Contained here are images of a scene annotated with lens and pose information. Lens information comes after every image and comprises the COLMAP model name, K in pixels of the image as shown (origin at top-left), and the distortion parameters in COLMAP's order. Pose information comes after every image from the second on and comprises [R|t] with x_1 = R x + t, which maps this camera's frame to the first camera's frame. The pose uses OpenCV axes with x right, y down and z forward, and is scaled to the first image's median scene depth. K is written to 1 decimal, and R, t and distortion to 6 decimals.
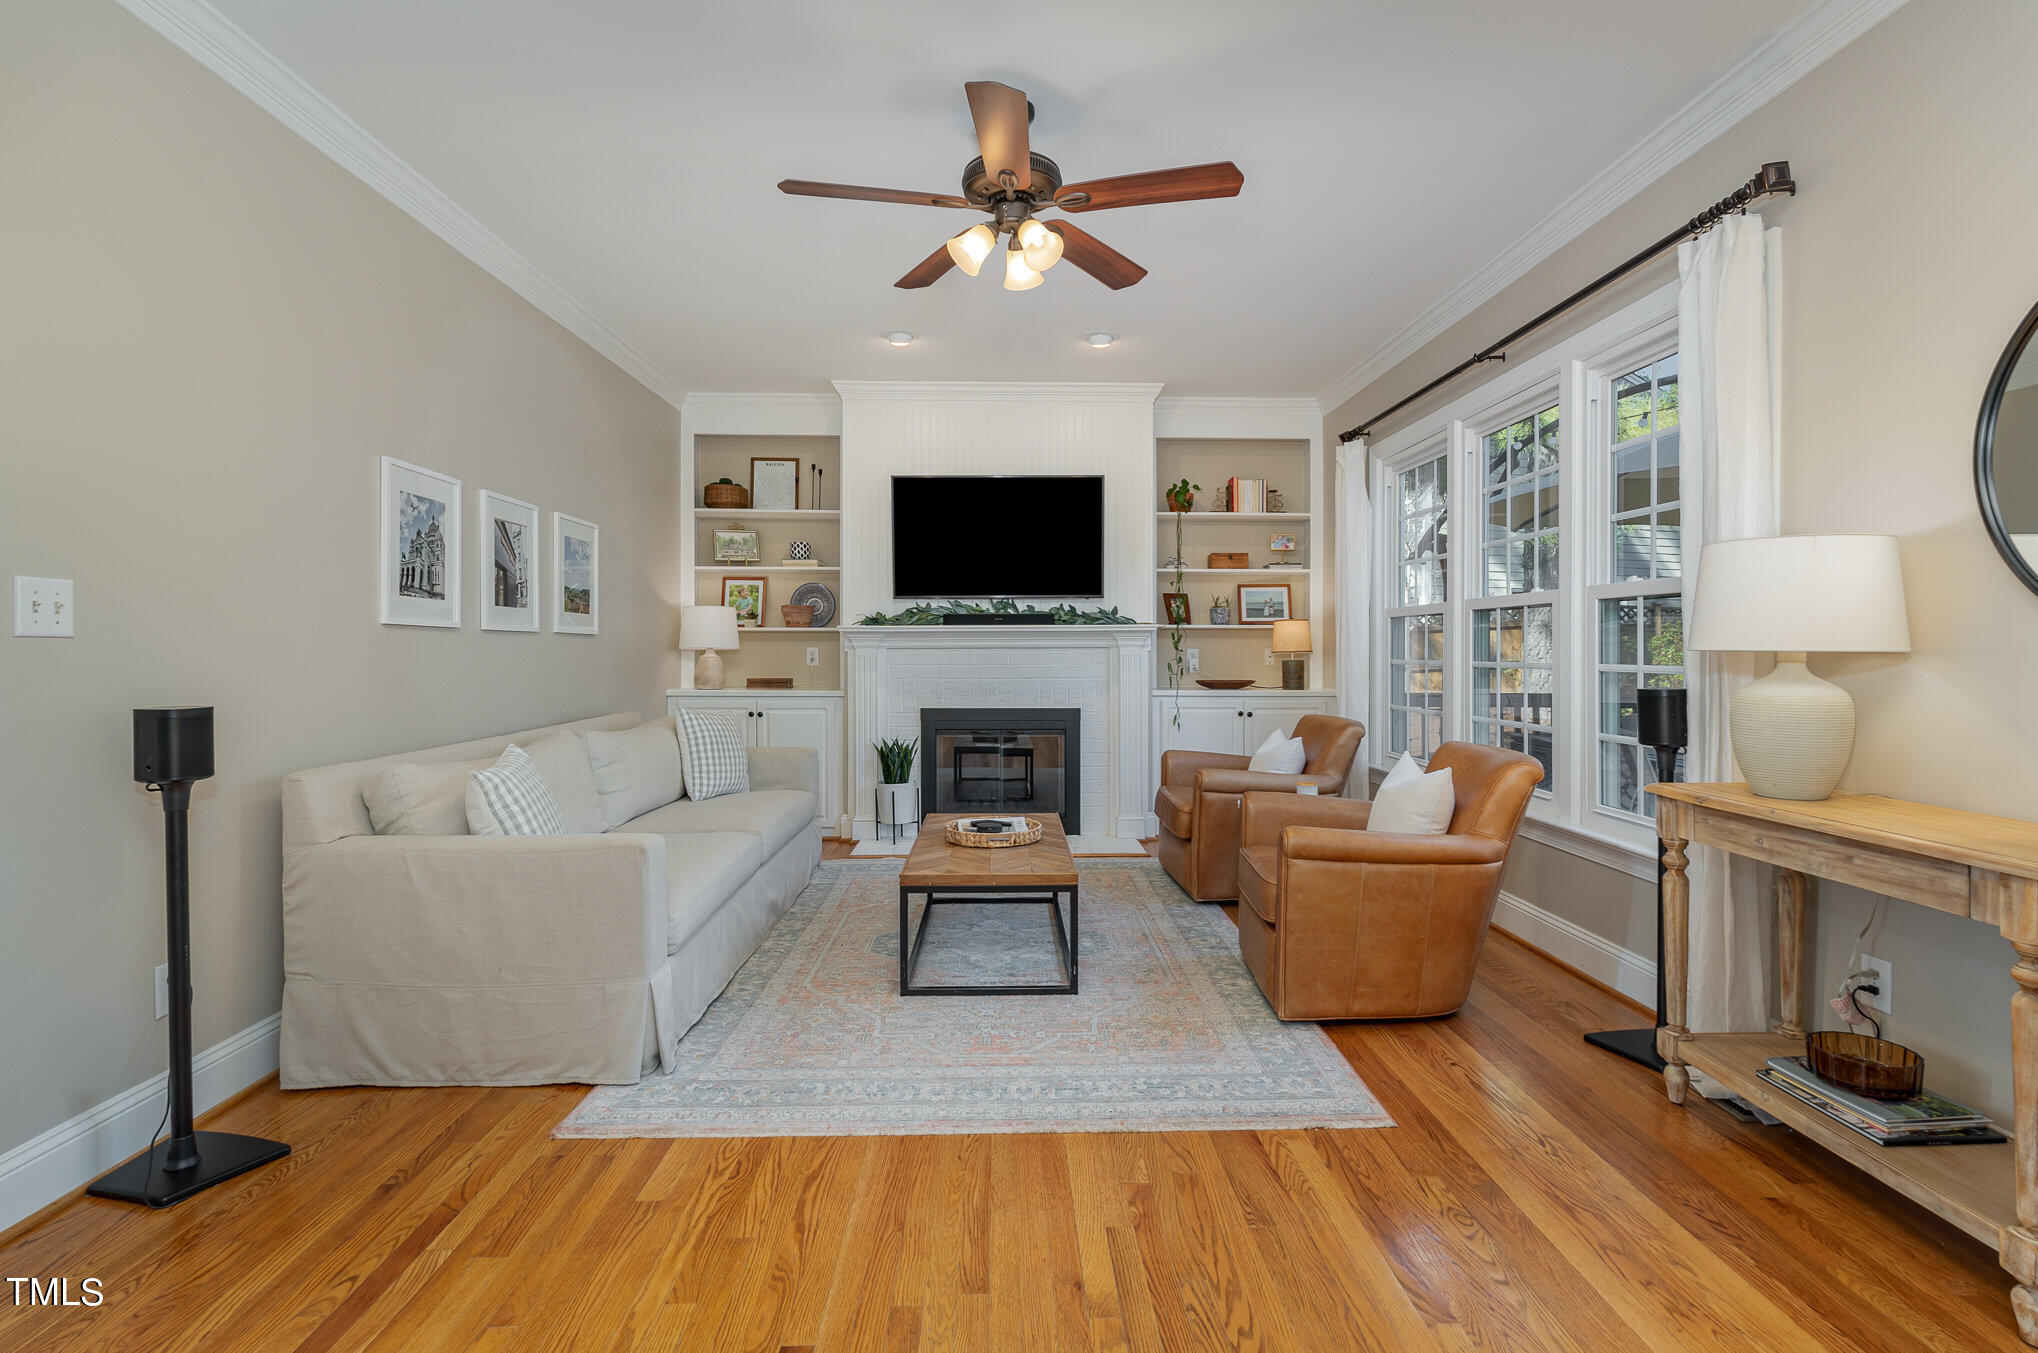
lens RADIAL K [[959.7, 0, 1018.7], [0, 959.7, 664.9], [0, 0, 1]] dist [-0.000295, 0.000548]
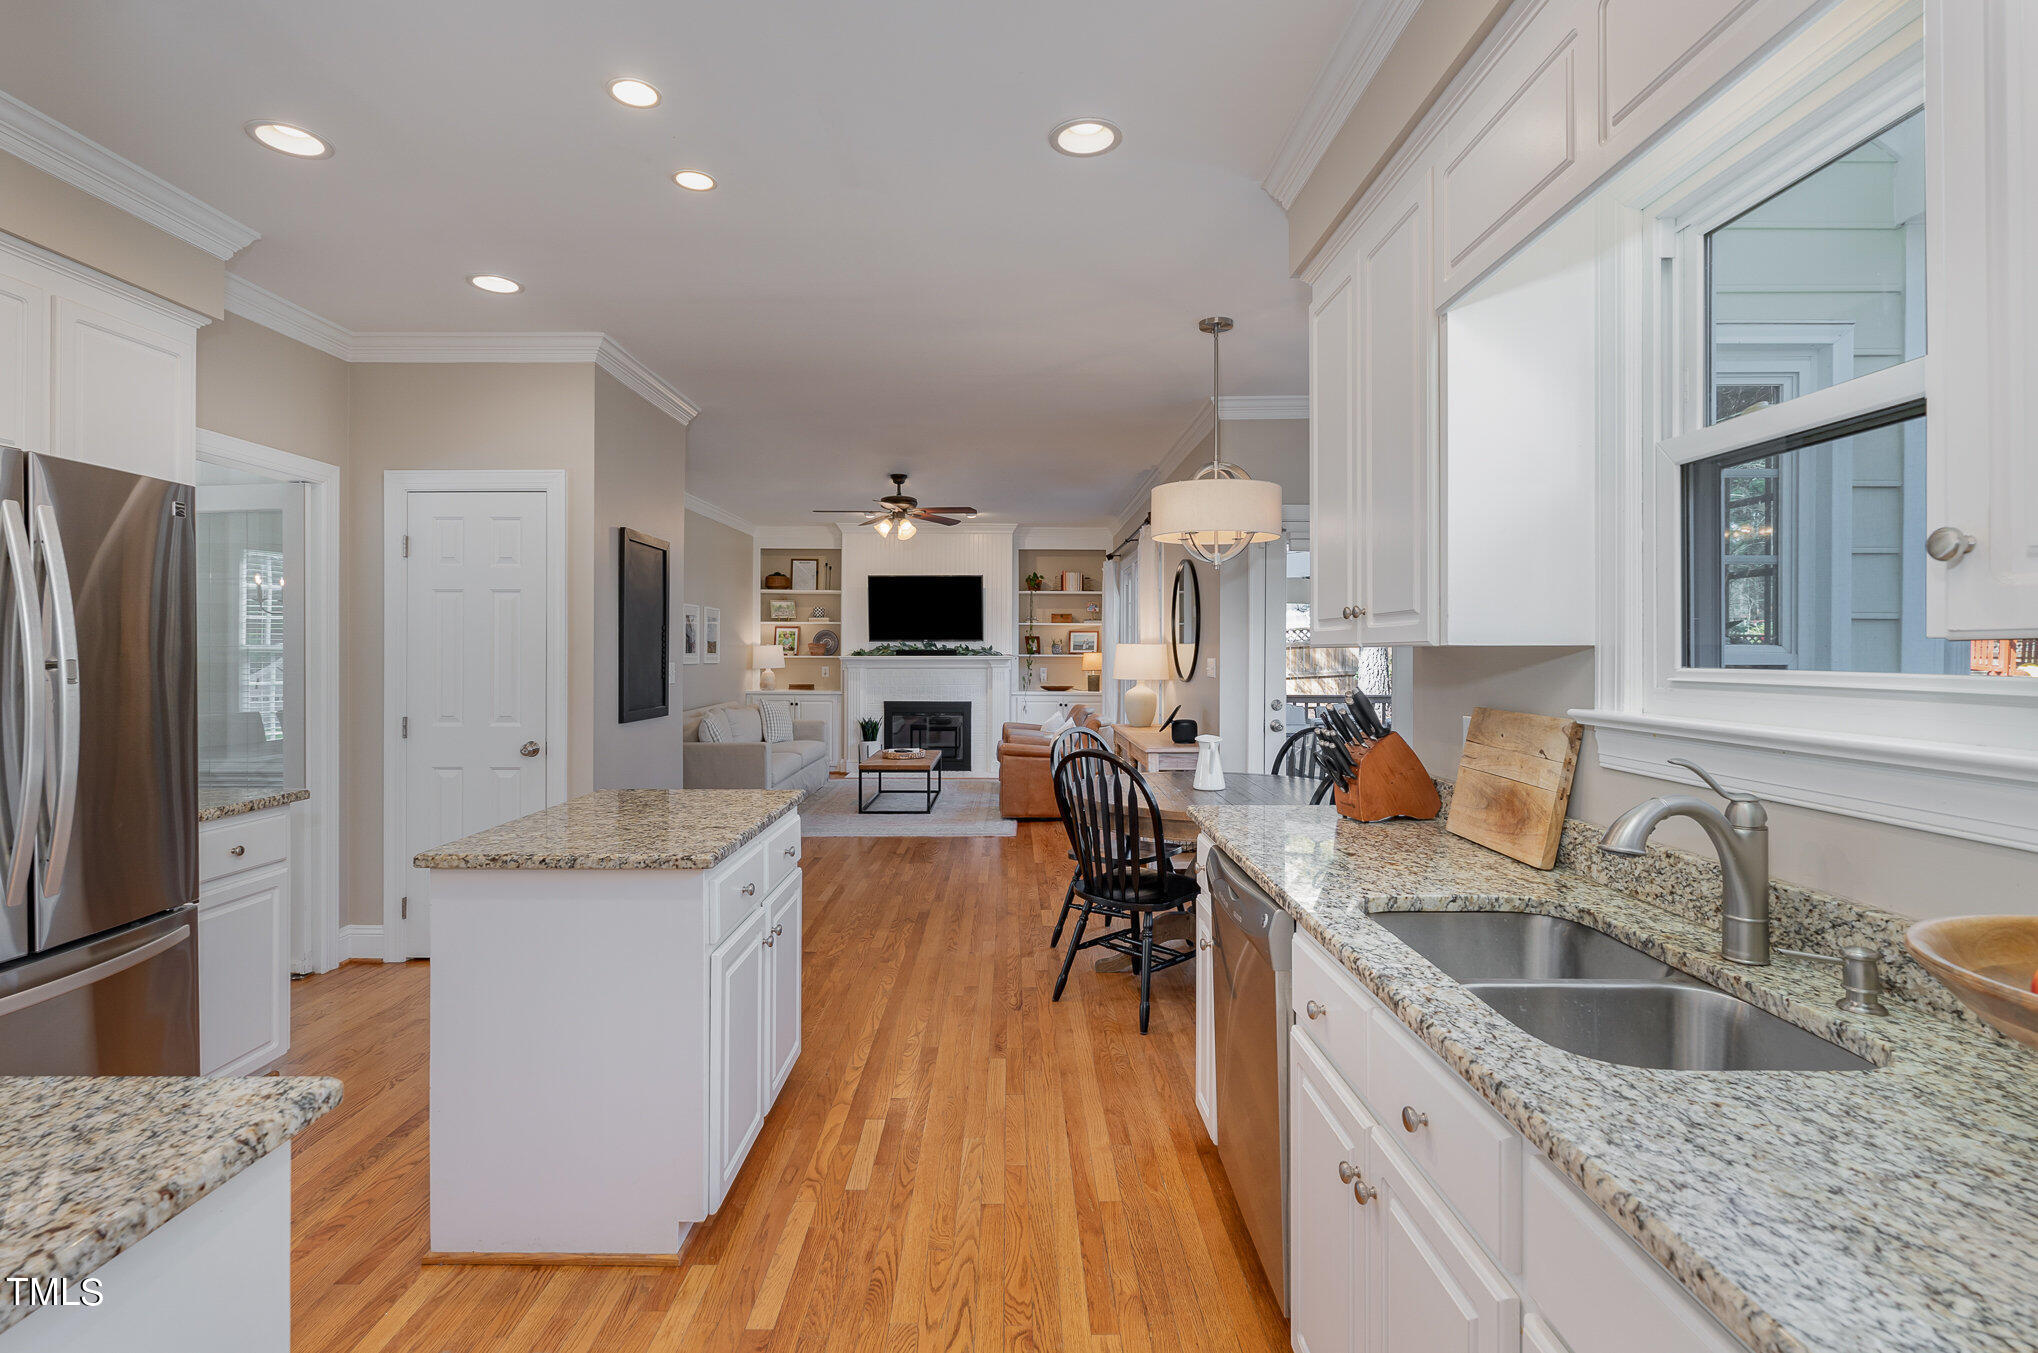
lens RADIAL K [[959.7, 0, 996.8], [0, 959.7, 654.8], [0, 0, 1]] dist [-0.000295, 0.000548]
pose [[0.999331, 0.001715, -0.036532, 0.178977], [-0.002238, 0.999895, -0.014293, -0.017507], [0.036504, 0.014366, 0.999230, -0.819474]]
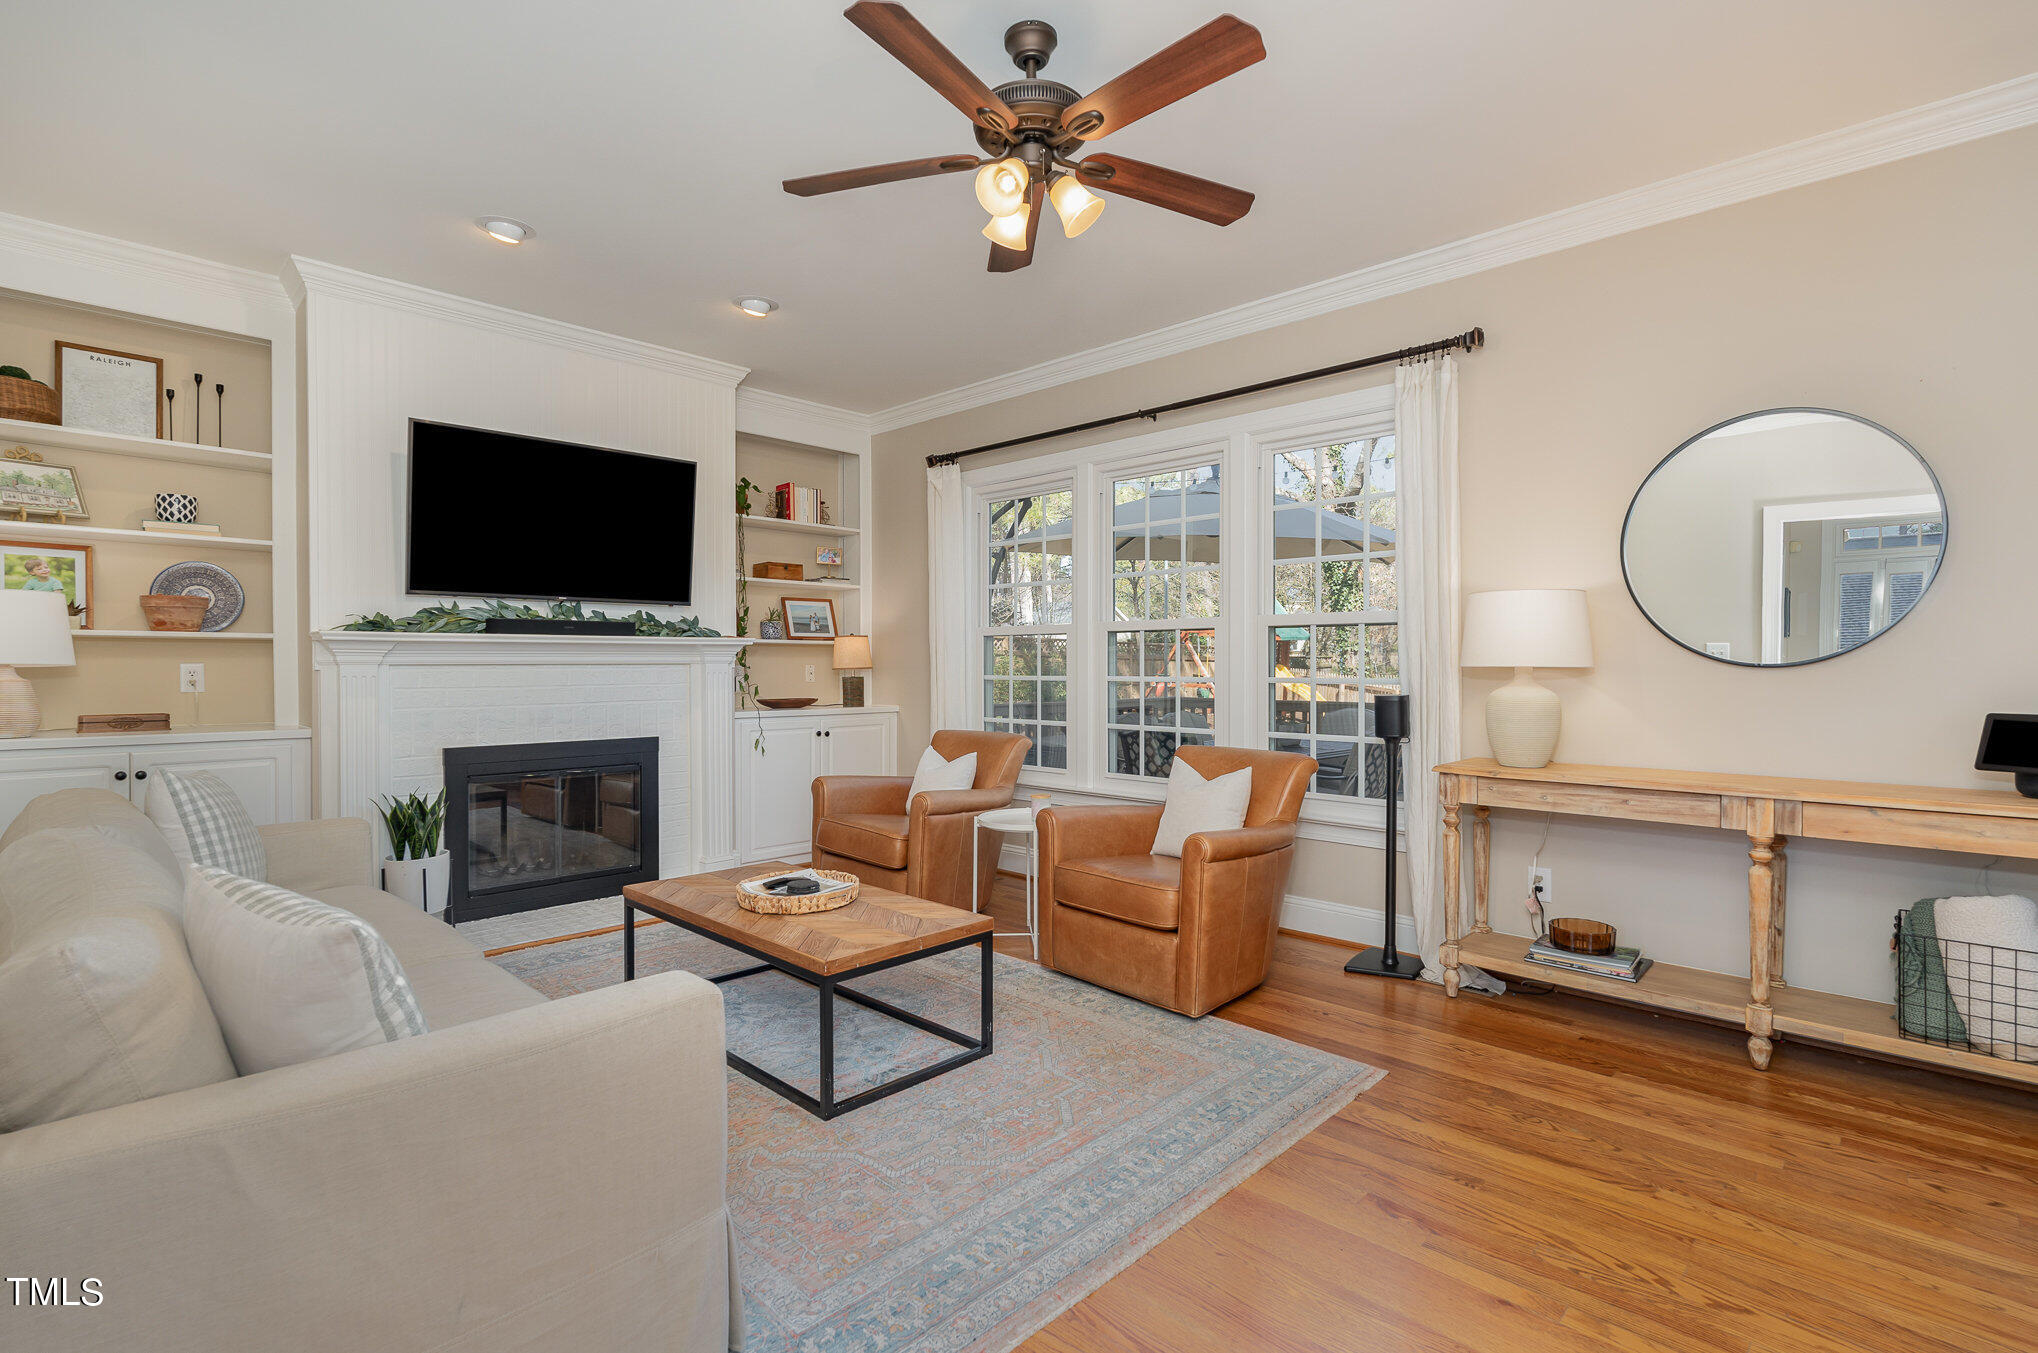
lens RADIAL K [[959.7, 0, 1001.2], [0, 959.7, 681.2], [0, 0, 1]] dist [-0.000295, 0.000548]
pose [[0.716869, -0.012207, 0.697101, -0.304197], [0.012624, 0.999910, 0.004527, -0.003242], [-0.697094, 0.005555, 0.716959, 0.196119]]
